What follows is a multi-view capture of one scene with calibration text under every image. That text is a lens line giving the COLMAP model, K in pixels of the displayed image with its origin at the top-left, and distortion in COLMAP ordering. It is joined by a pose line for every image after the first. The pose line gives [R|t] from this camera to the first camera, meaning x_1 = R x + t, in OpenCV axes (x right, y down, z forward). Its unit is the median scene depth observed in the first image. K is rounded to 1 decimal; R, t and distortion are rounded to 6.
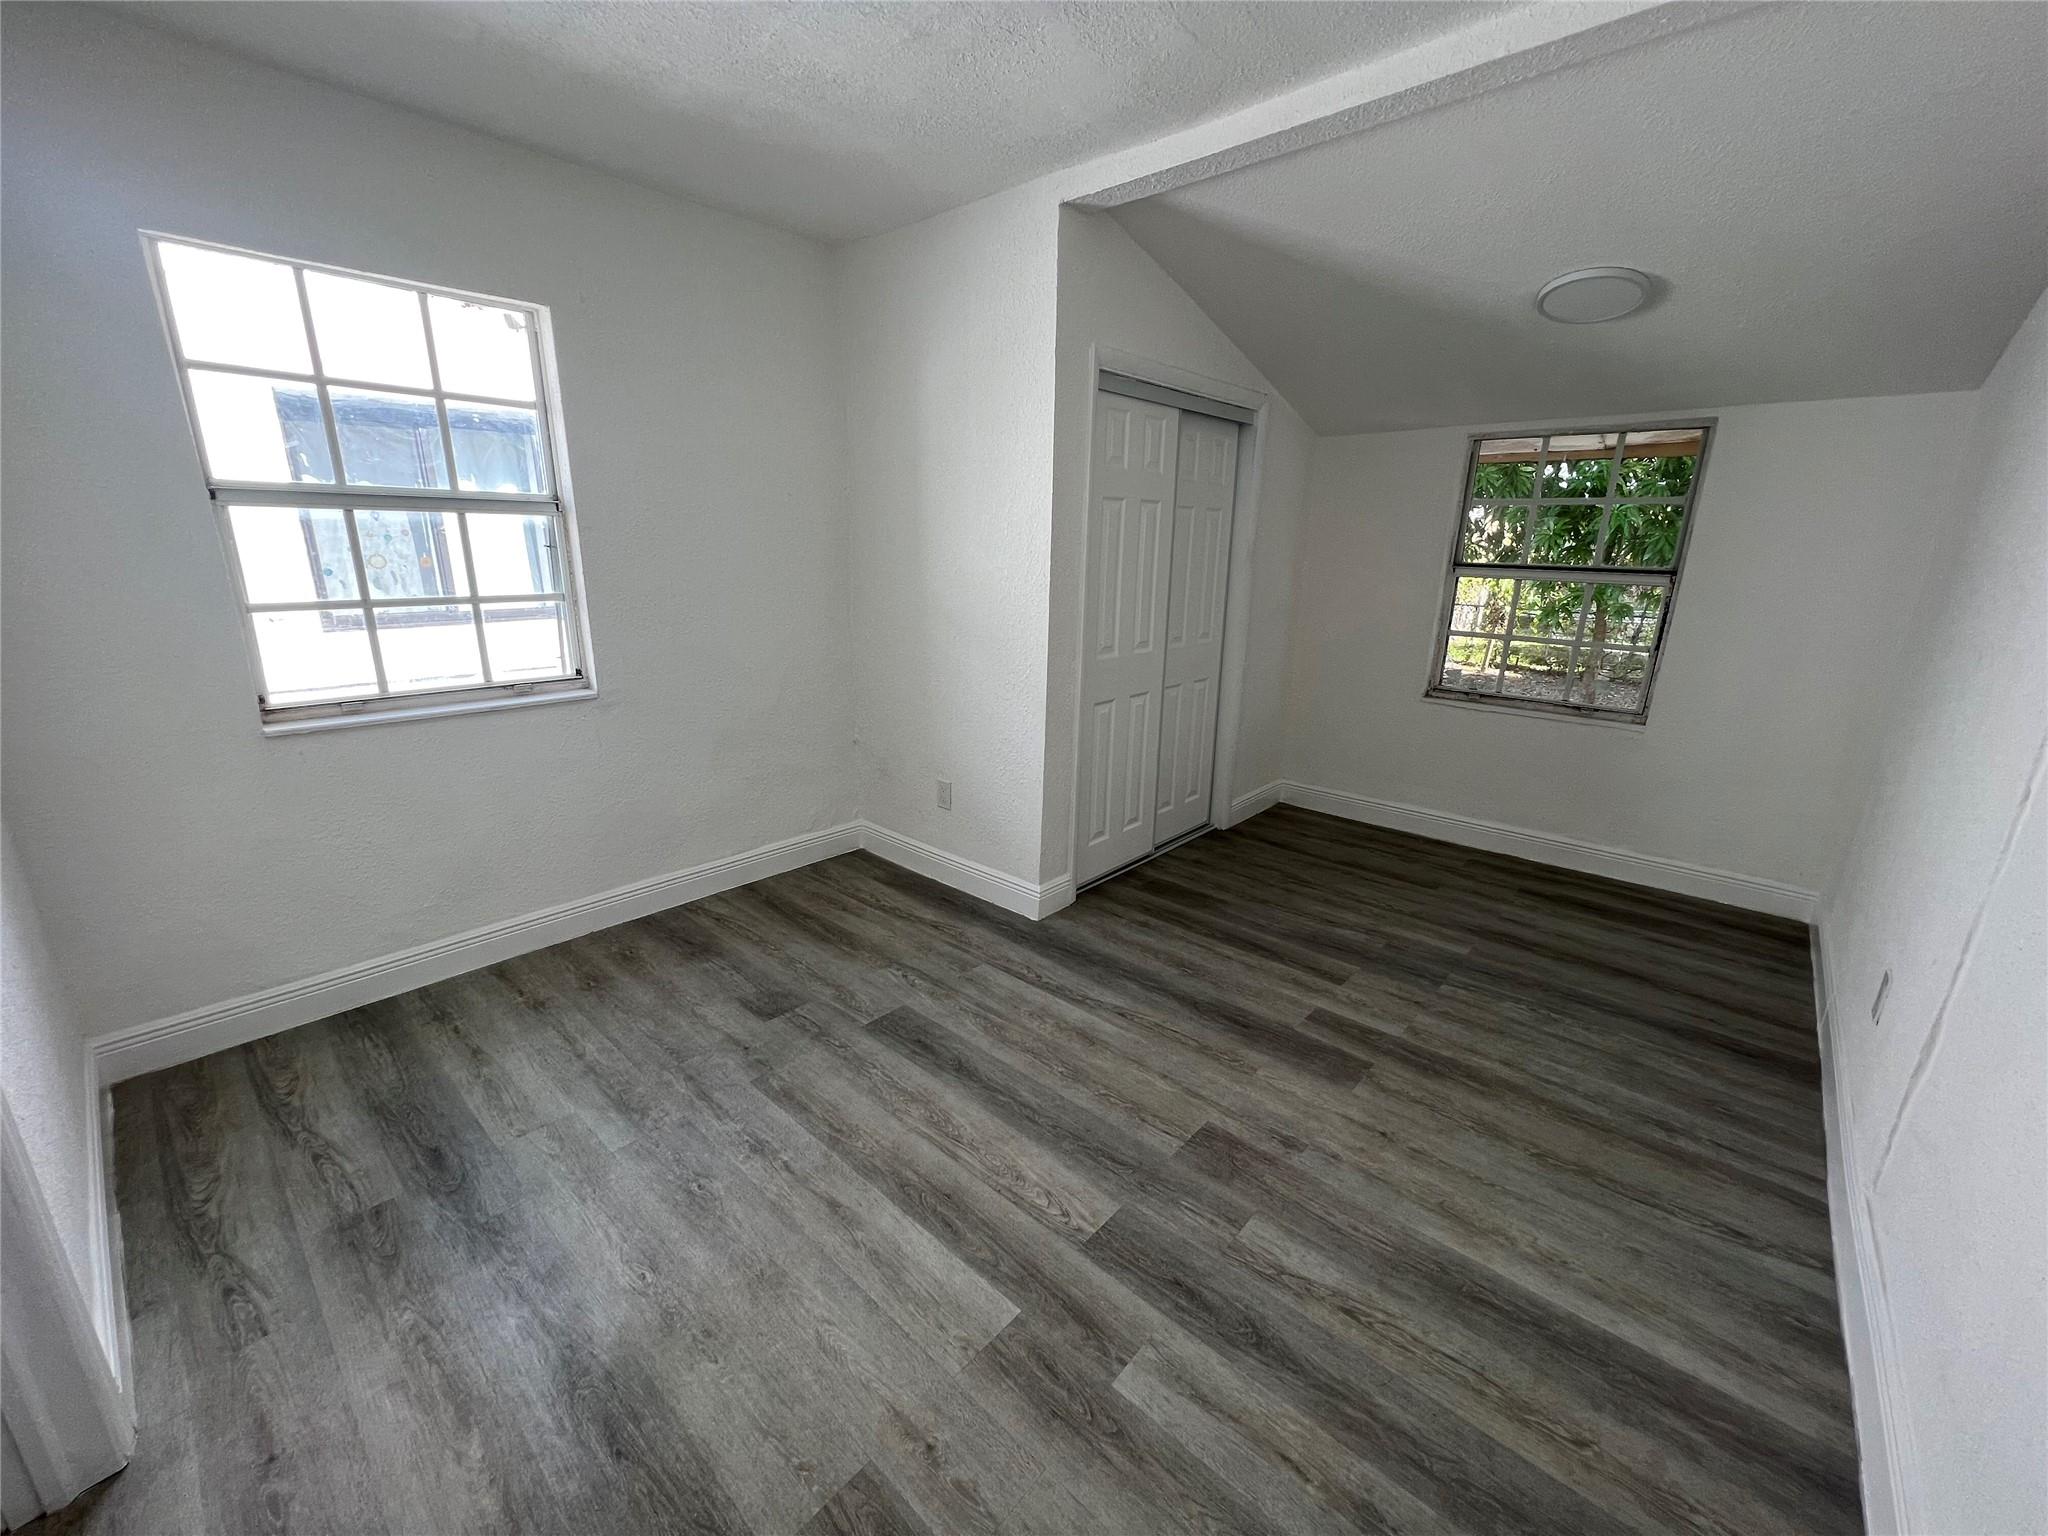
lens RADIAL K [[820.4, 0, 1022.2], [0, 820.4, 780.6], [0, 0, 1]] dist [0.001305, -0.000063]
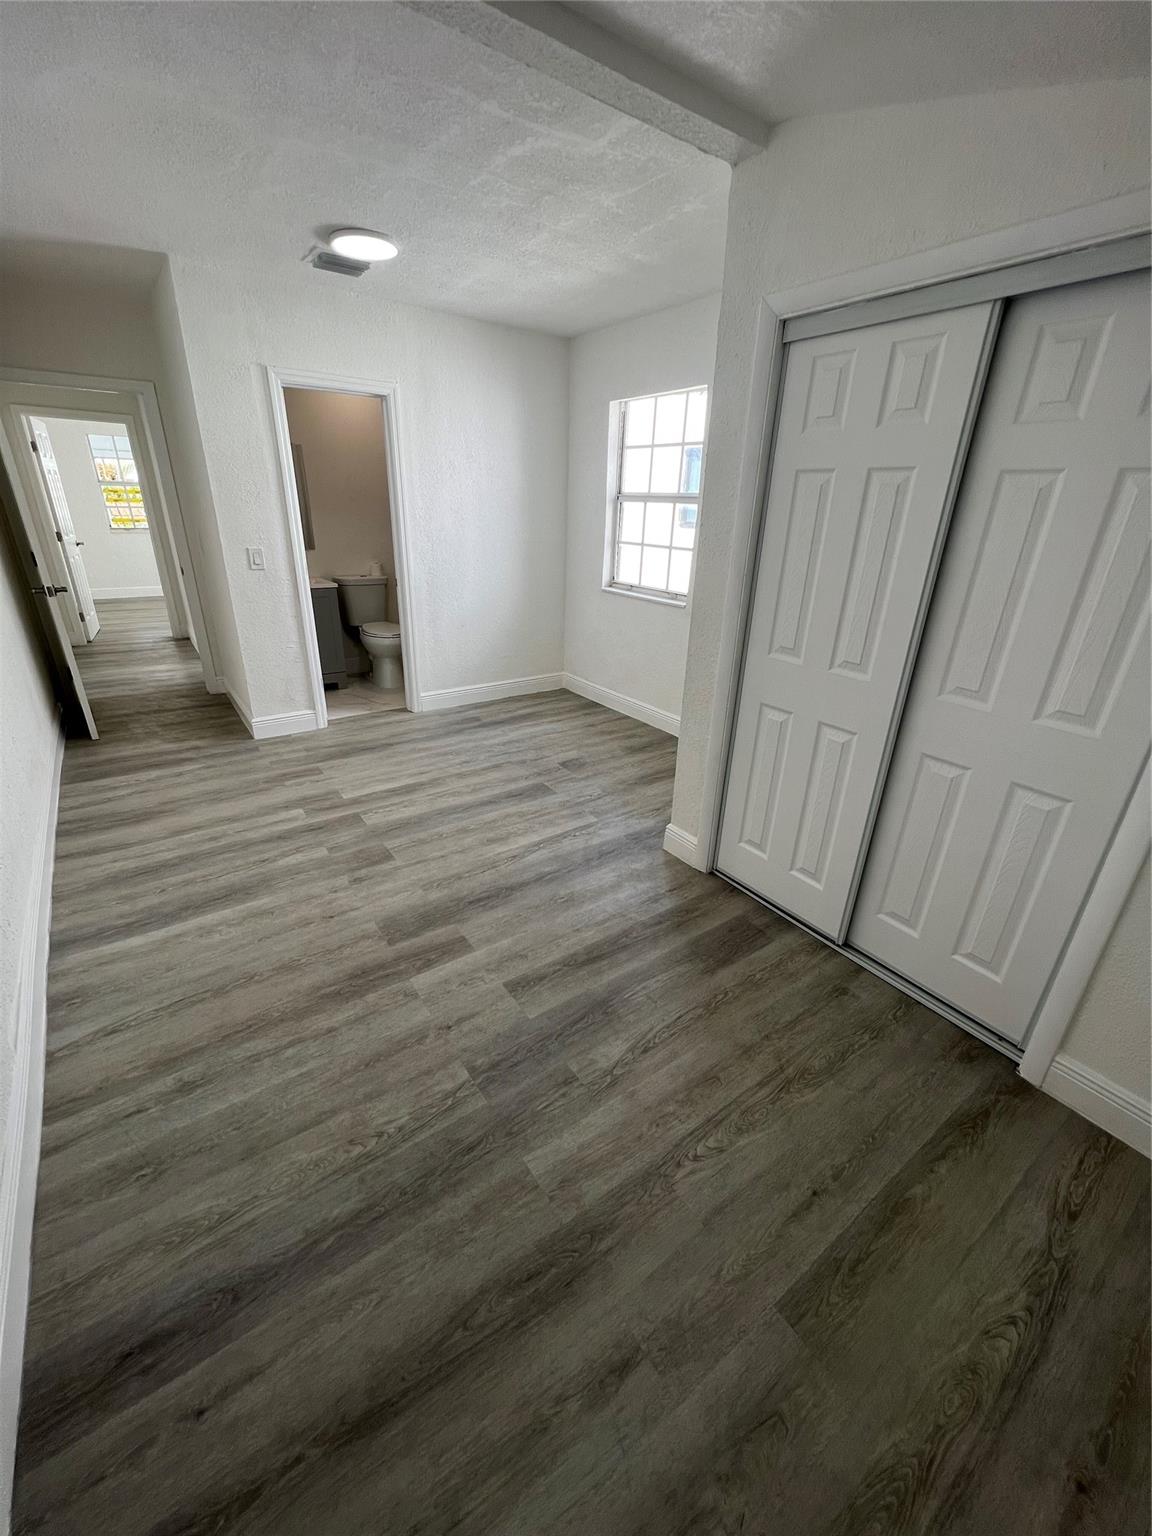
lens RADIAL K [[615.3, 0, 573.9], [0, 615.3, 772.5], [0, 0, 1]] dist [0.001305, -0.000063]
pose [[-0.217447, 0.370957, -0.902833, 1.164598], [-0.309106, 0.851188, 0.424185, -0.376246], [0.925835, 0.371309, -0.070423, 1.285552]]
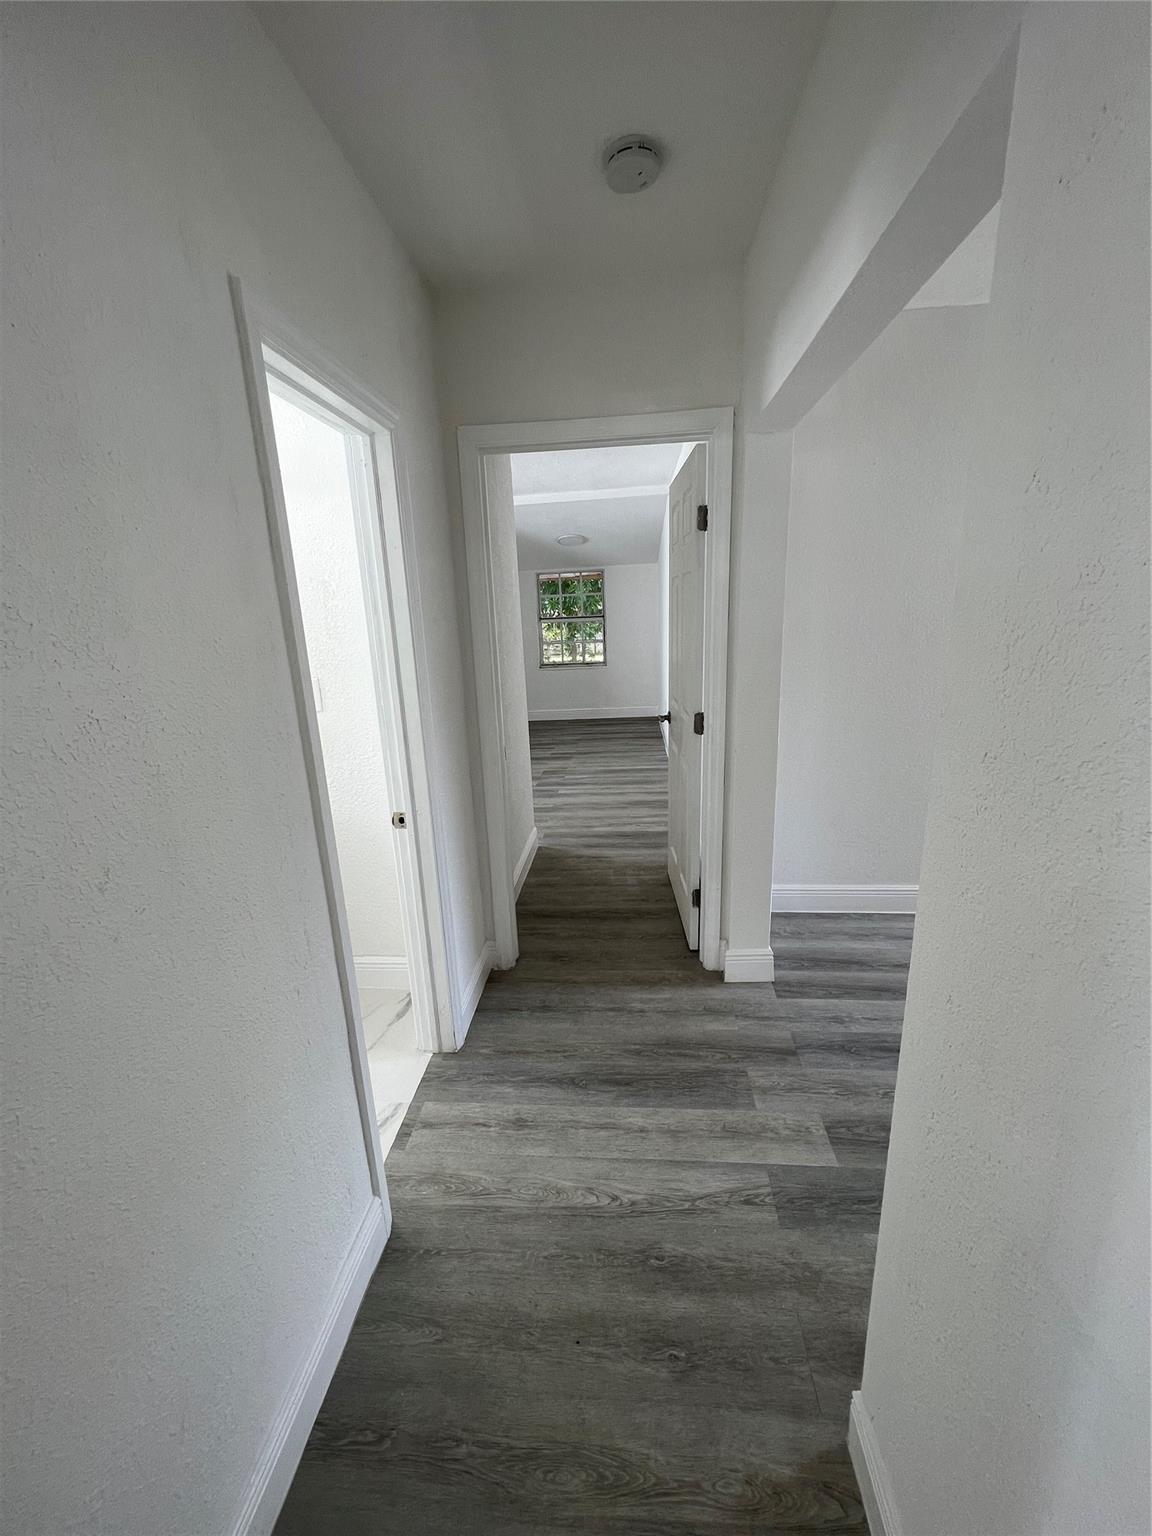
lens RADIAL K [[629.9, 0, 573.2], [0, 629.9, 798.2], [0, 0, 1]] dist [-0.001060, -0.000123]
pose [[0.798760, -0.225020, 0.557986, -1.197716], [0.225184, 0.971830, 0.069560, 0.347255], [-0.557920, 0.070088, 0.826930, -1.321013]]
